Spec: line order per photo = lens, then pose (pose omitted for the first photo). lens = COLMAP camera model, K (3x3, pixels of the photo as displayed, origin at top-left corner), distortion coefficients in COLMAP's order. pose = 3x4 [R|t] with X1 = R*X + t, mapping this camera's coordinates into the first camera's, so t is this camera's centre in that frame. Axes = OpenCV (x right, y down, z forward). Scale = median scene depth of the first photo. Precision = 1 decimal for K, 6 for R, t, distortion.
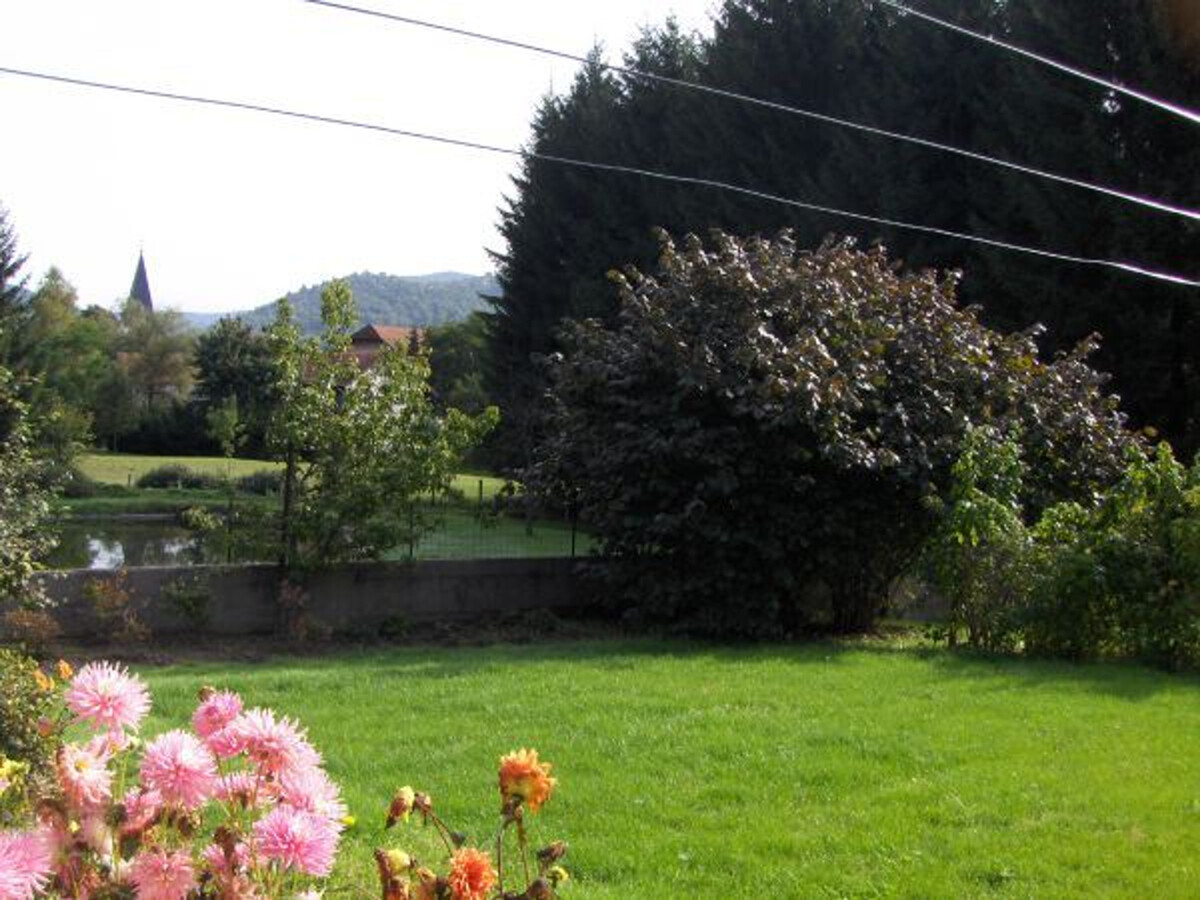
lens RADIAL K [[1383.8, 0, 600.0], [0, 1383.8, 407.0], [0, 0, 1]] dist [-0.179592, 0.037561]
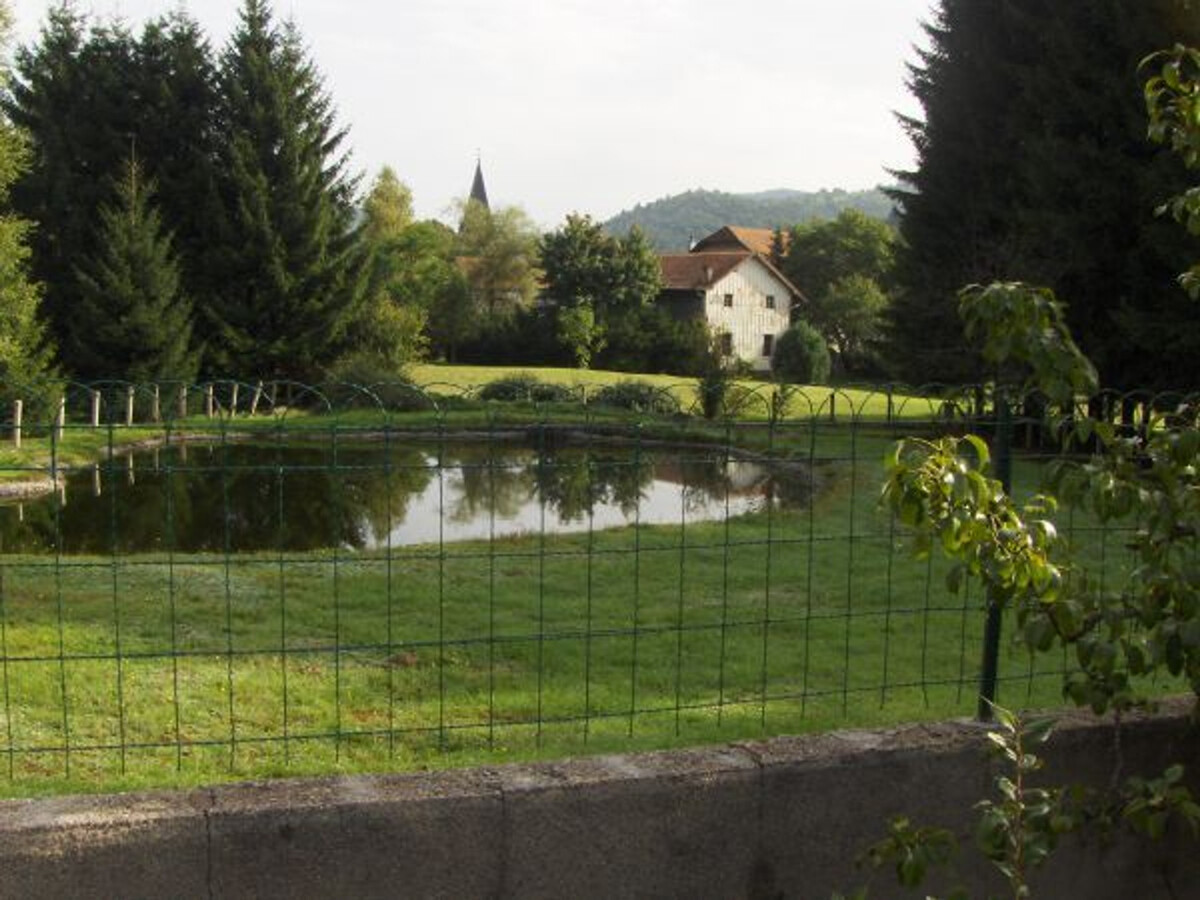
lens RADIAL K [[1369.6, 0, 600.0], [0, 1369.6, 450.0], [0, 0, 1]] dist [-0.083308, 0.049477]
pose [[0.971709, 0.022420, -0.235116, -0.042690], [-0.001264, 0.995964, 0.089748, 0.008801], [0.236179, -0.086912, 0.967815, 0.120875]]
